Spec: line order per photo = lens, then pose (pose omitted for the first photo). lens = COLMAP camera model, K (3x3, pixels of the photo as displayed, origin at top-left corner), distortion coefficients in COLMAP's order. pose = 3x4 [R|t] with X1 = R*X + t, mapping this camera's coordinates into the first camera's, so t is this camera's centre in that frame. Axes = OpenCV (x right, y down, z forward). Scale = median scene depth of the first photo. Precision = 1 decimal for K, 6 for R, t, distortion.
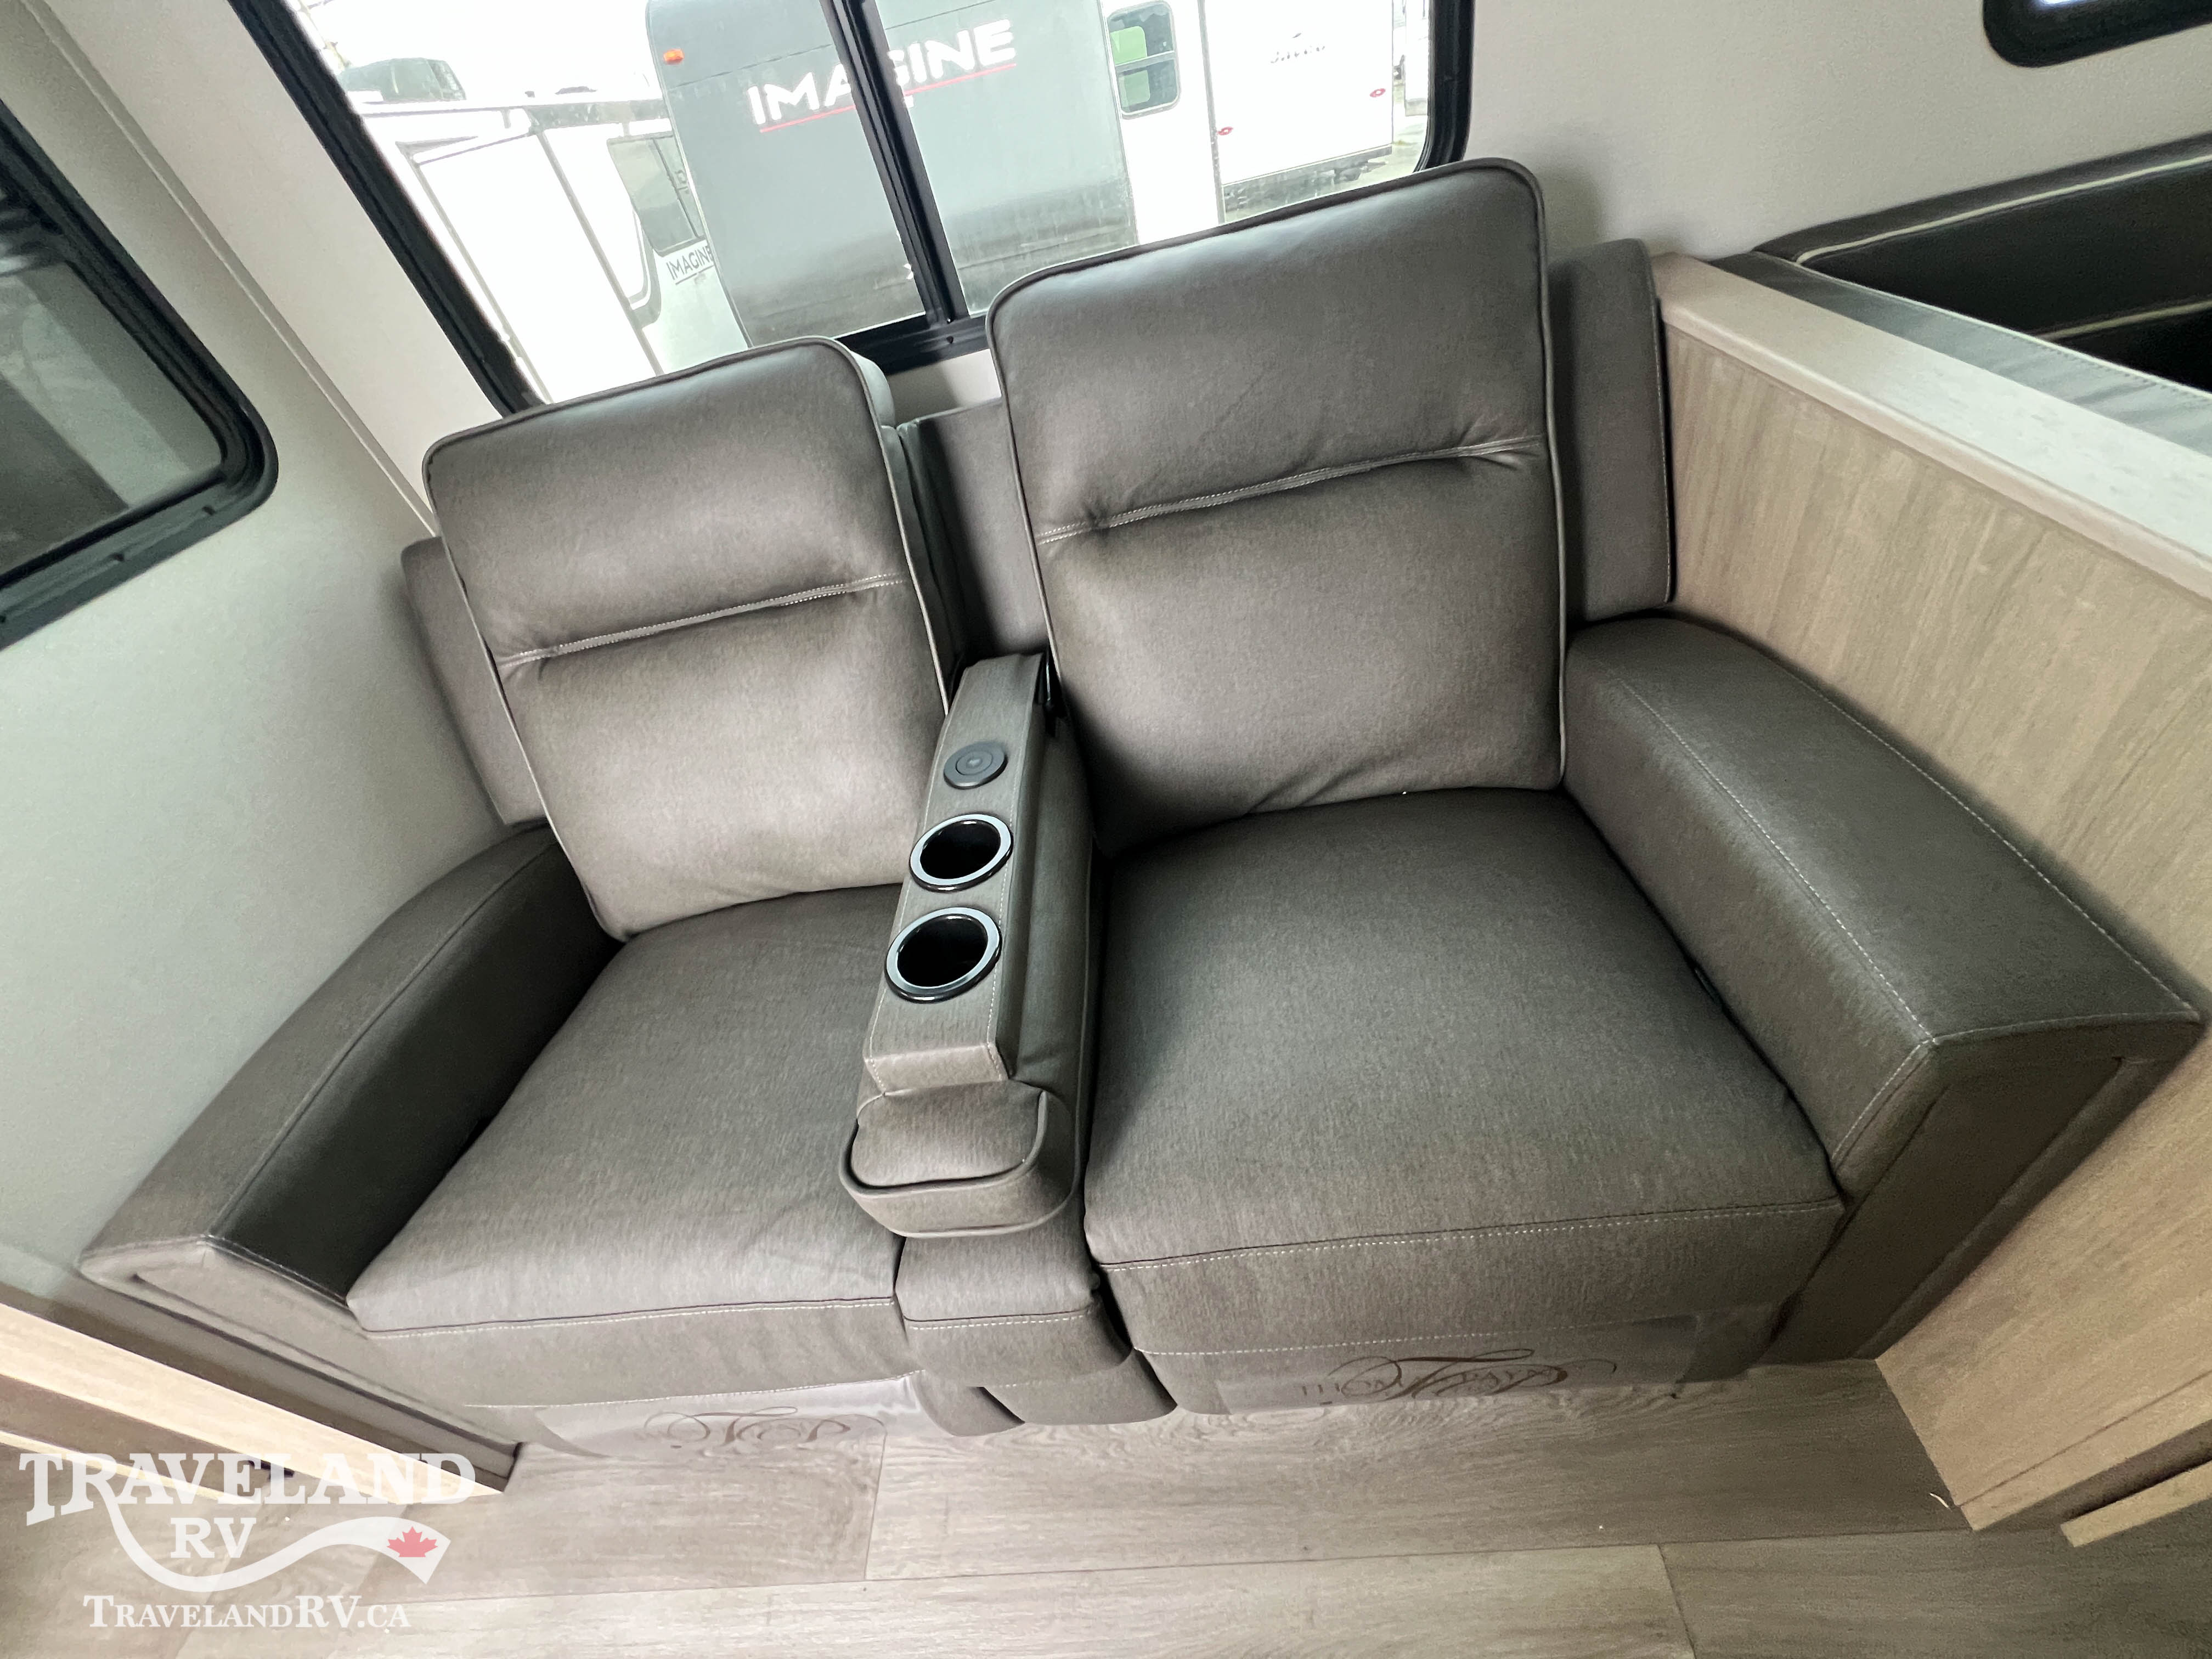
lens RADIAL K [[884.0, 0, 1107.3], [0, 884.0, 835.9], [0, 0, 1]] dist [-0.001779, -0.000389]
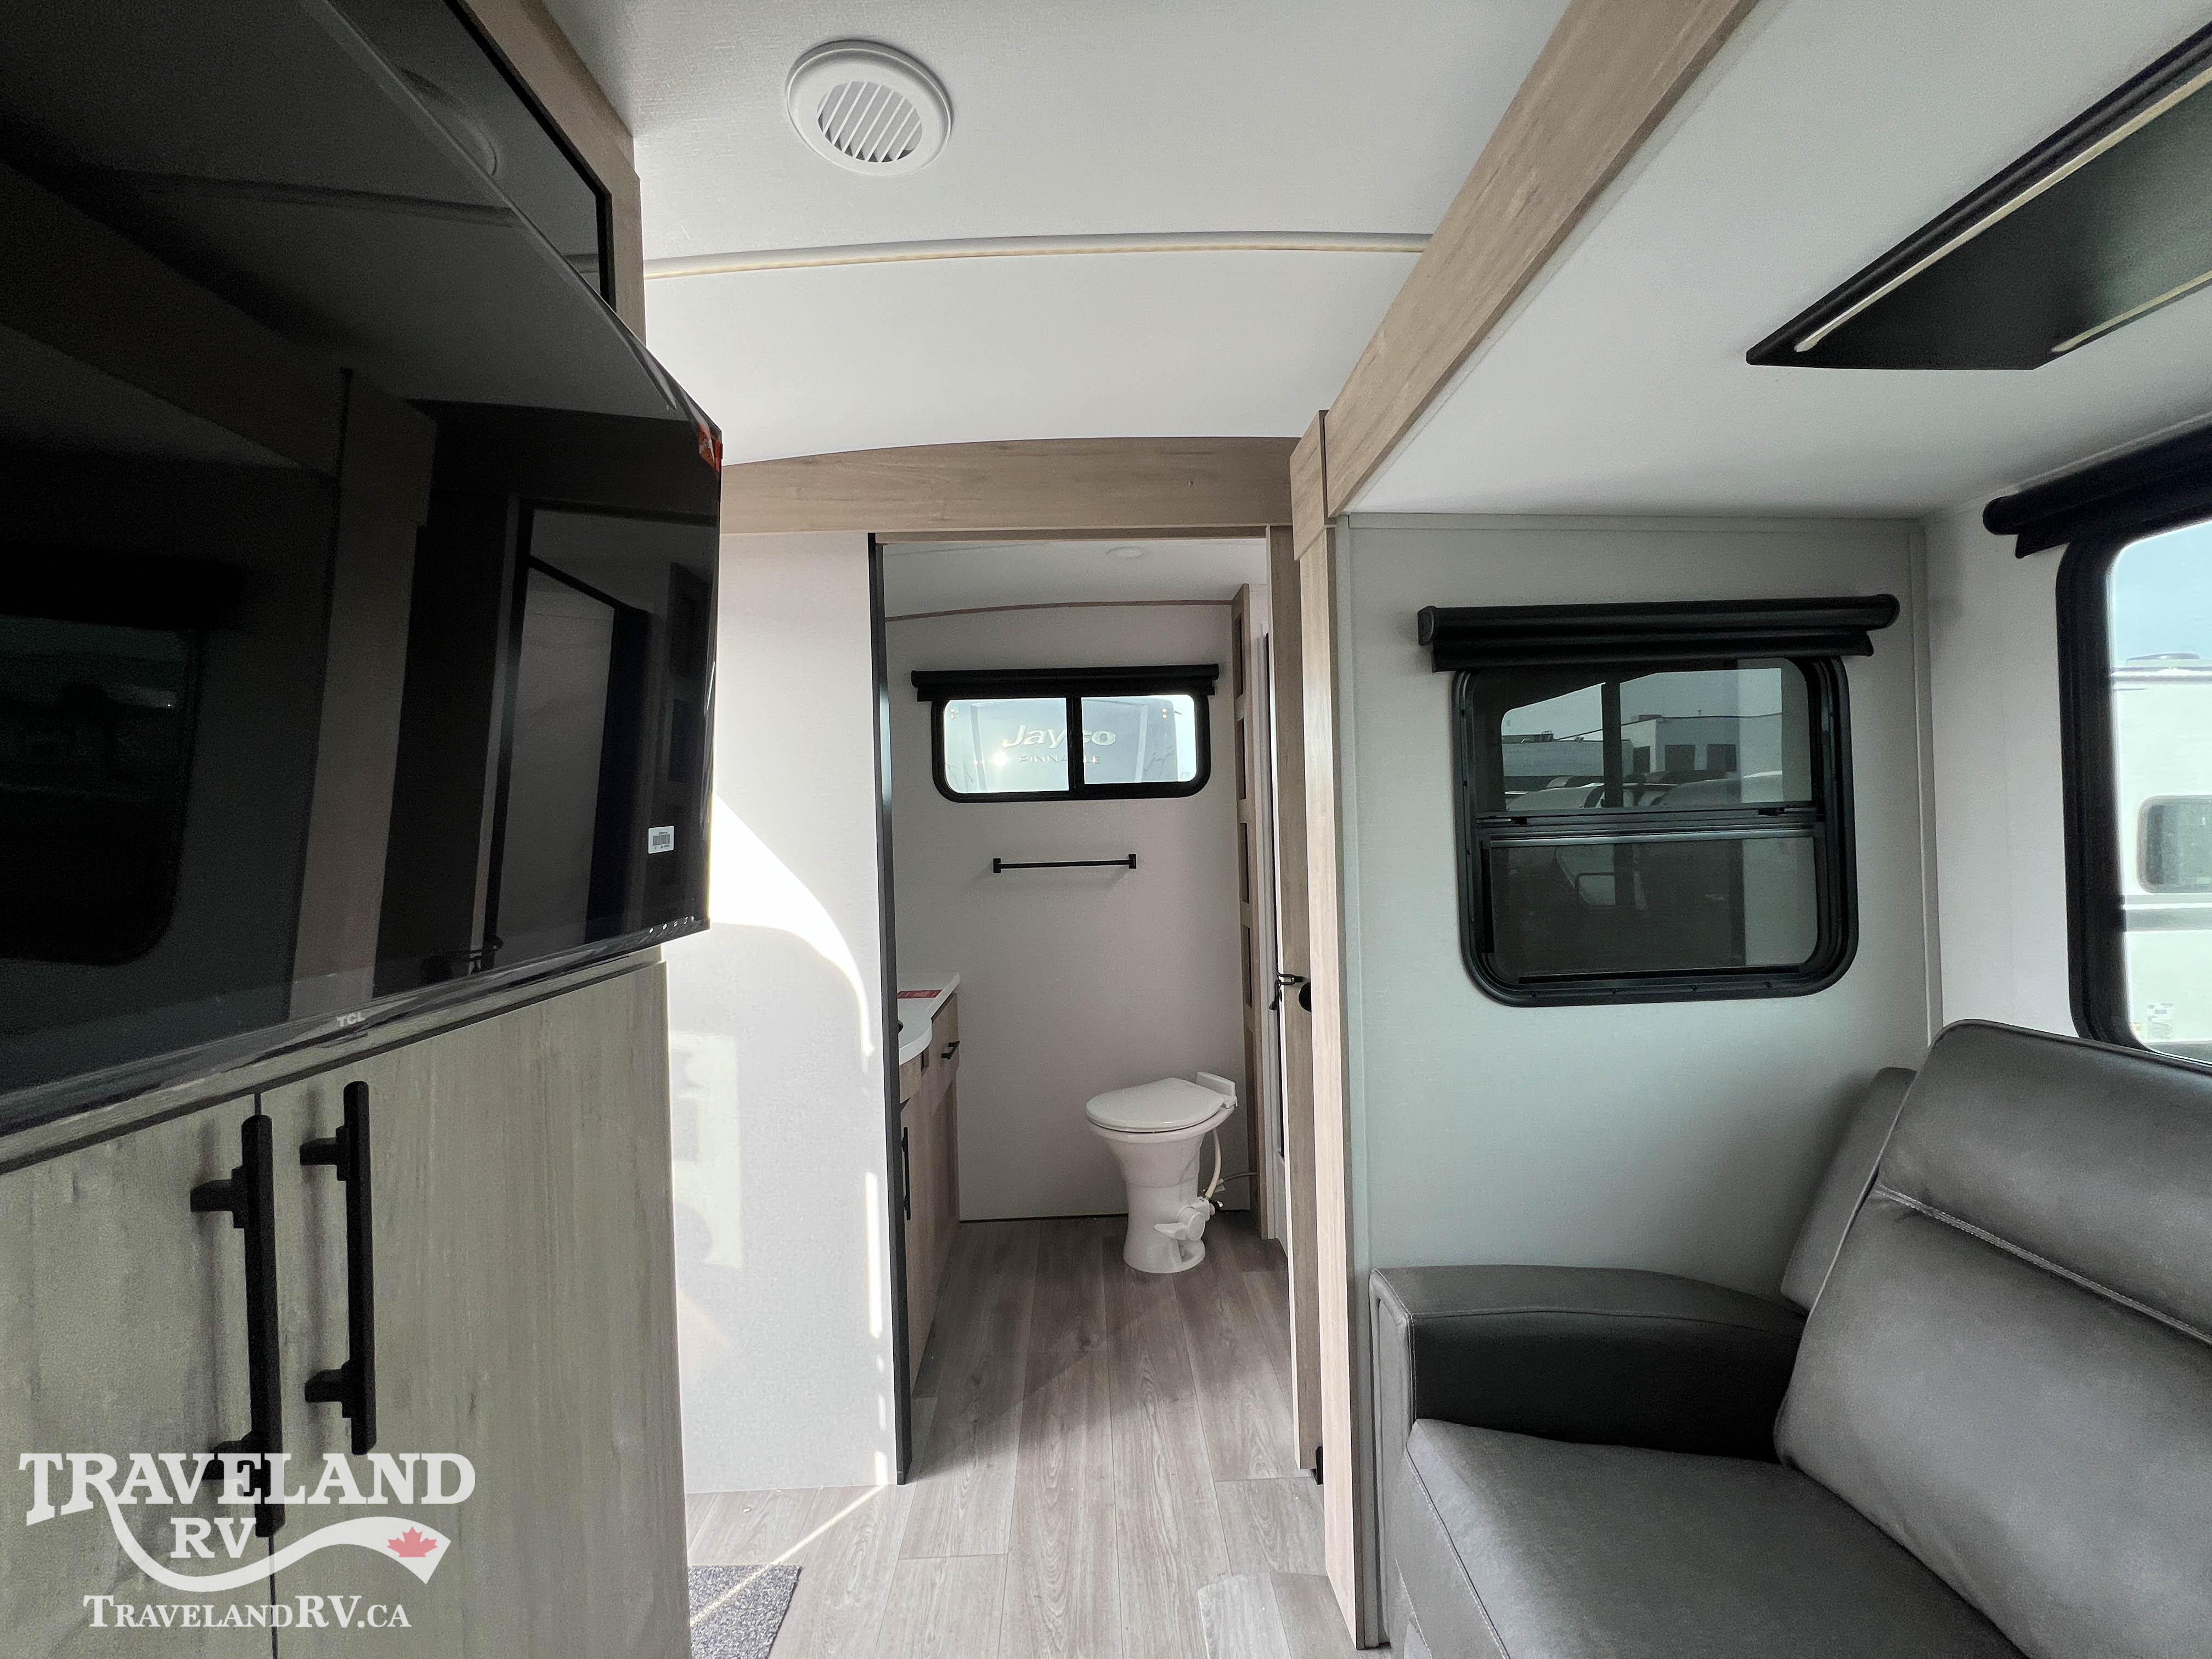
lens RADIAL K [[884.0, 0, 1112.7], [0, 884.0, 819.3], [0, 0, 1]] dist [-0.001779, -0.000389]
pose [[0.038562, 0.222455, -0.974180, 0.242700], [-0.647867, 0.747803, 0.145116, -0.082019], [0.760777, 0.625543, 0.172958, -0.198127]]
